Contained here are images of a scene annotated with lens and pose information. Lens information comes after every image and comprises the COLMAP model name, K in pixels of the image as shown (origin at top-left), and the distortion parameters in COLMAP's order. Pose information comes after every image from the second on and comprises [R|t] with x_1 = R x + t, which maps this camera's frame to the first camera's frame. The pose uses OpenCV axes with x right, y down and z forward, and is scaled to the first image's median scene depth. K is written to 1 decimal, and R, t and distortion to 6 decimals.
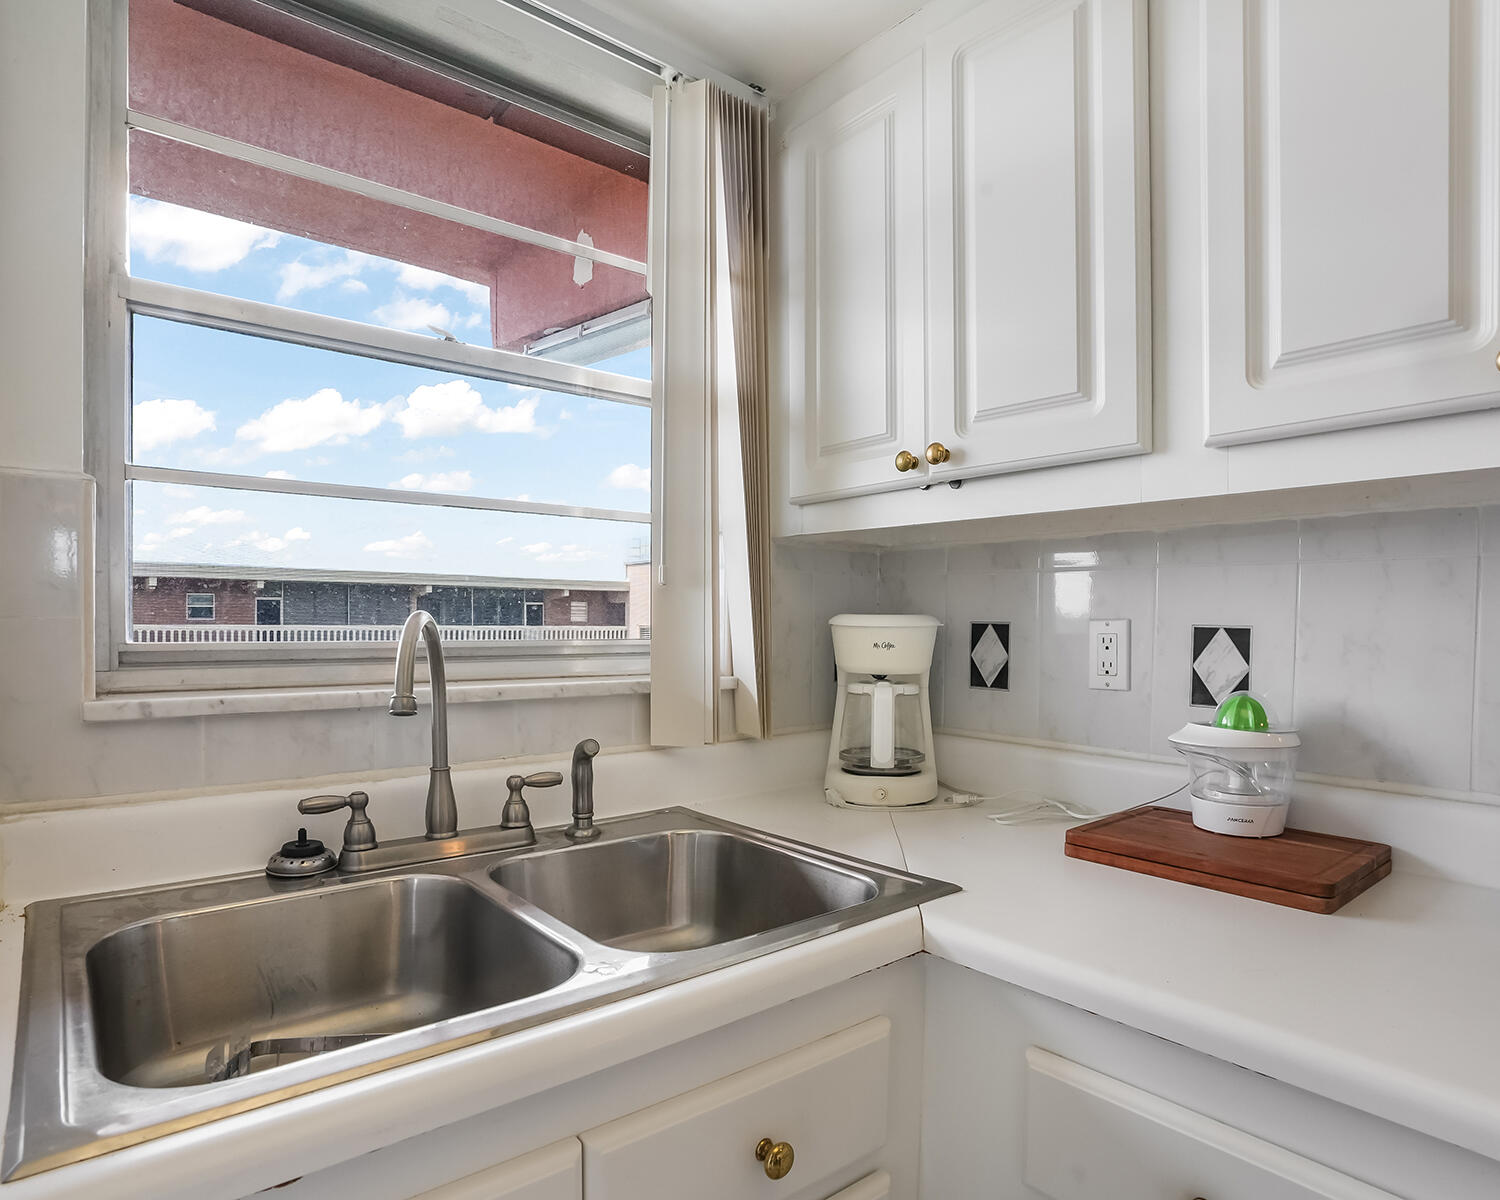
lens RADIAL K [[865.9, 0, 754.9], [0, 865.9, 629.0], [0, 0, 1]] dist [-0.069669, 0.044268]
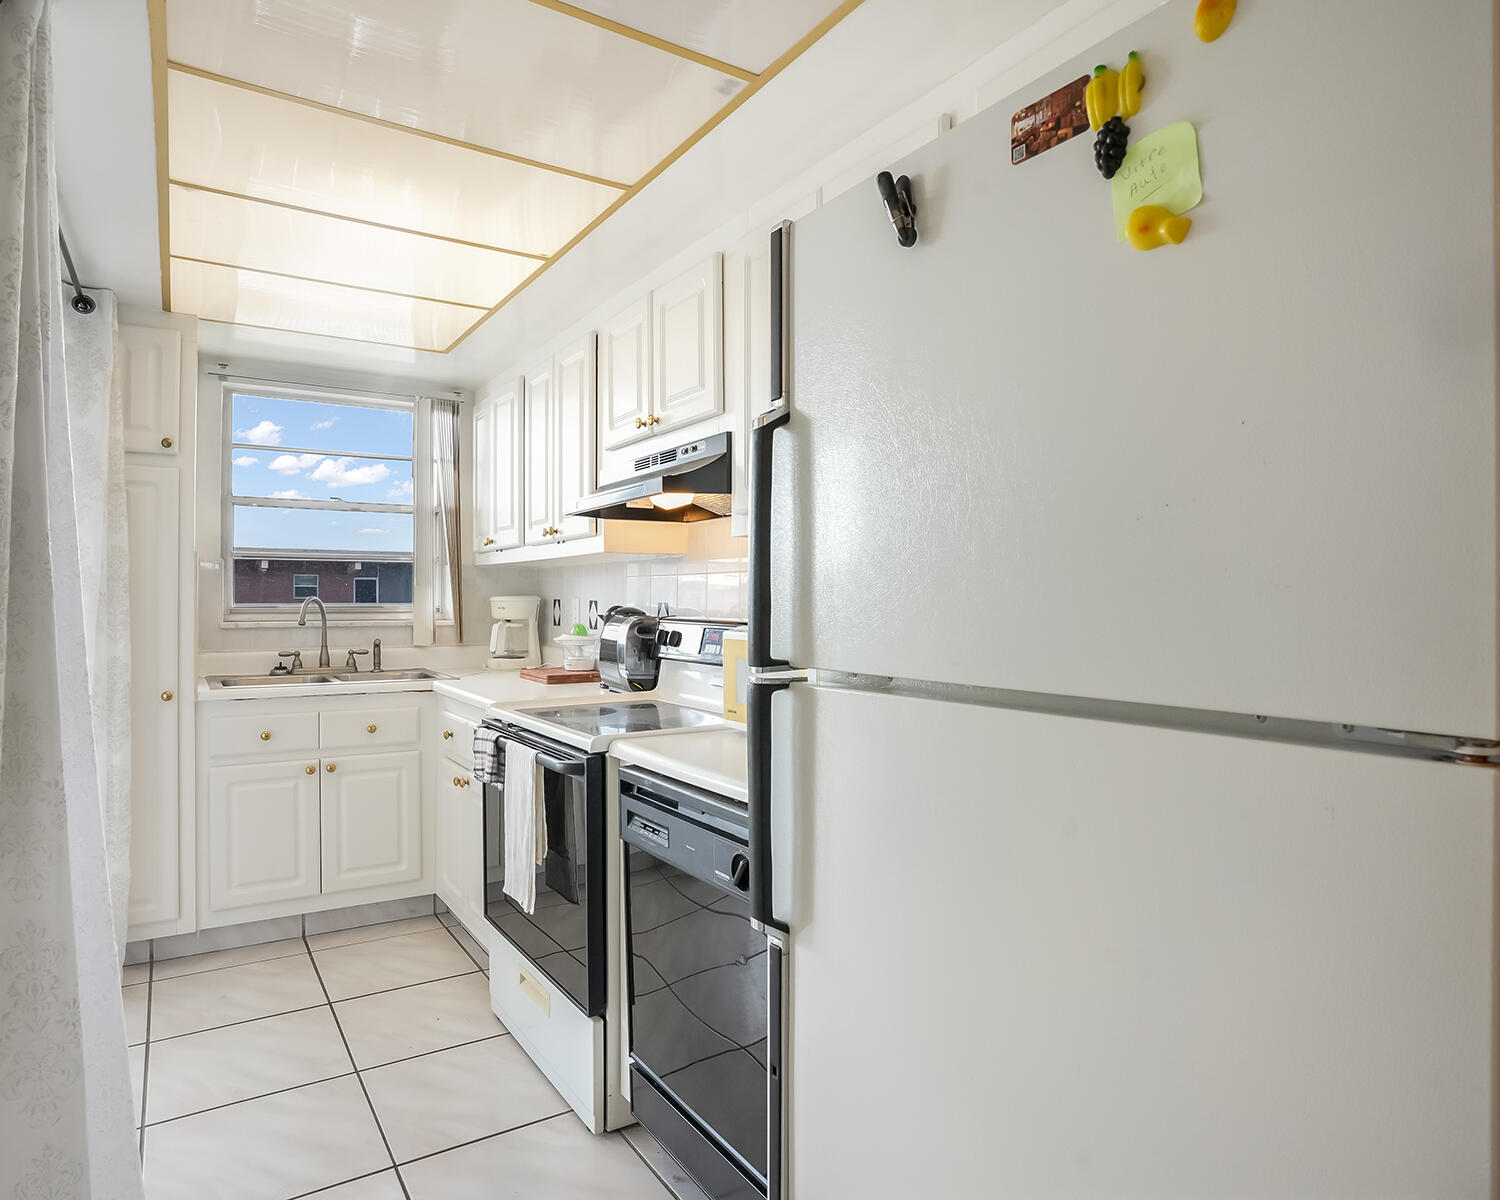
lens RADIAL K [[889.2, 0, 747.6], [0, 889.2, 593.4], [0, 0, 1]] dist [-0.064641, 0.049459]
pose [[0.993829, -0.006460, -0.110732, 1.450000], [0.004866, 0.999881, -0.014659, 0.022068], [0.110813, 0.014030, 0.993742, -1.923954]]
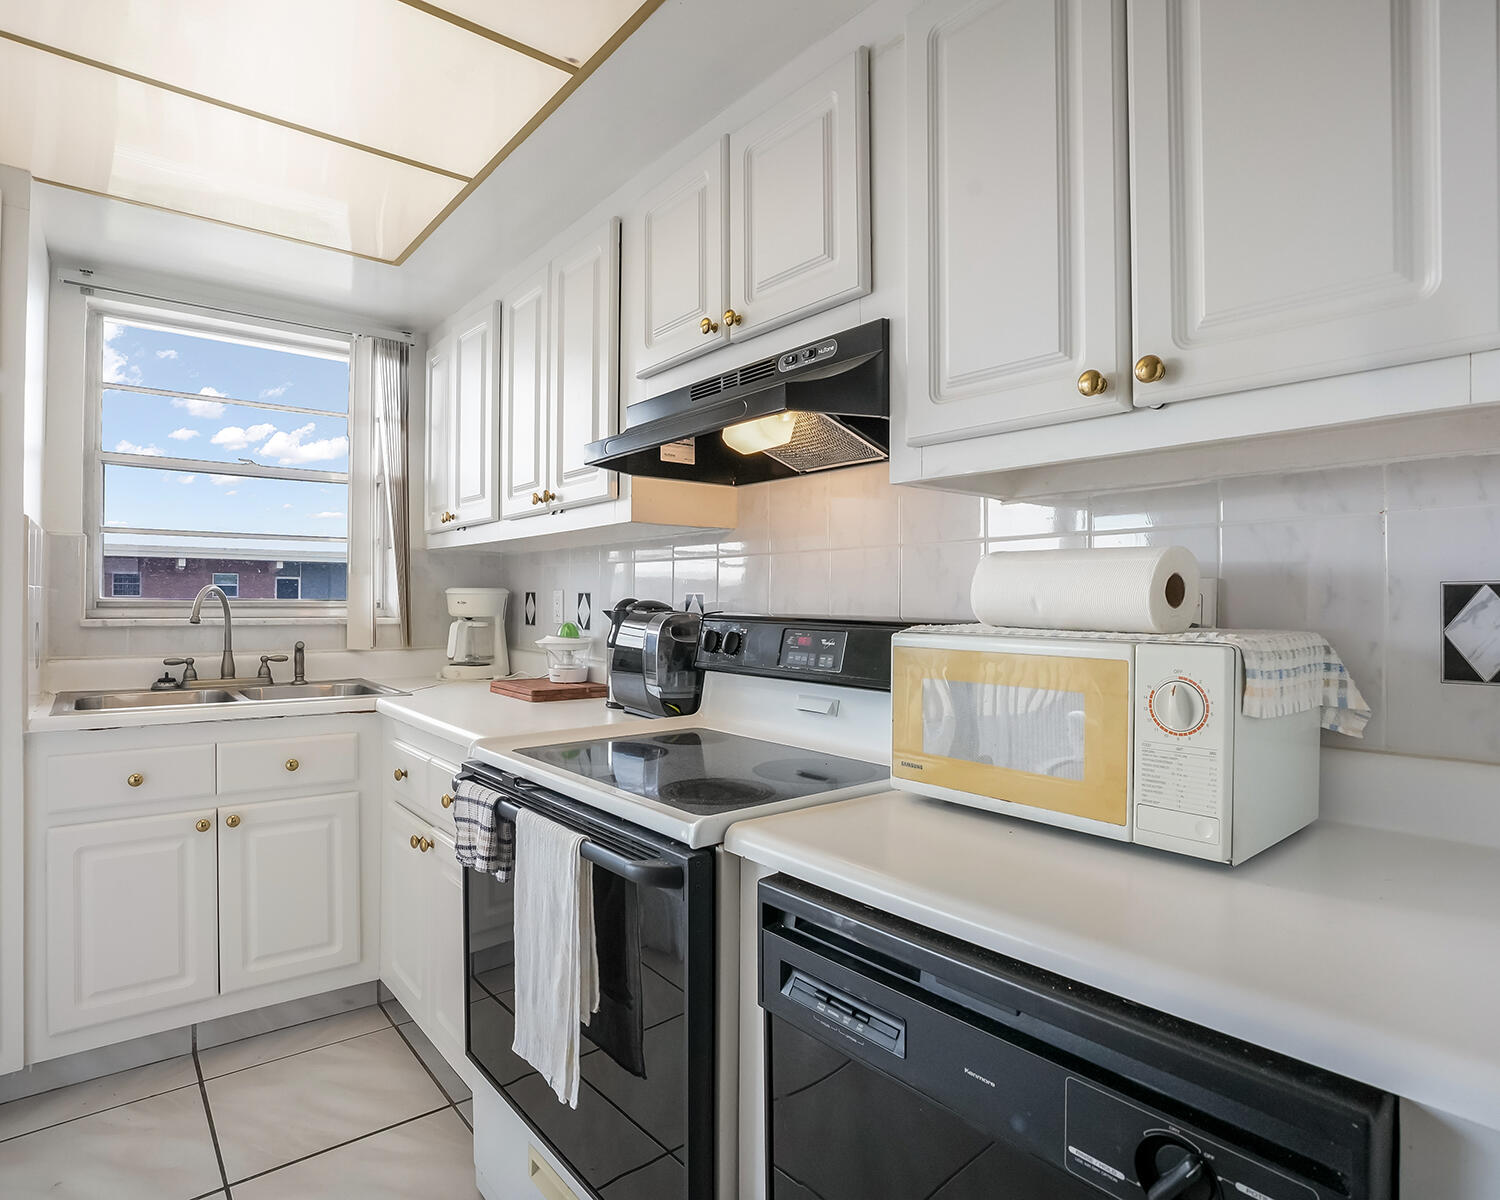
lens RADIAL K [[837.0, 0, 747.1], [0, 837.0, 595.8], [0, 0, 1]] dist [-0.074274, 0.037664]
pose [[0.999952, -0.001007, -0.009793, 1.047535], [0.000872, 0.999903, -0.013867, 0.038579], [0.009806, 0.013858, 0.999856, -1.207525]]
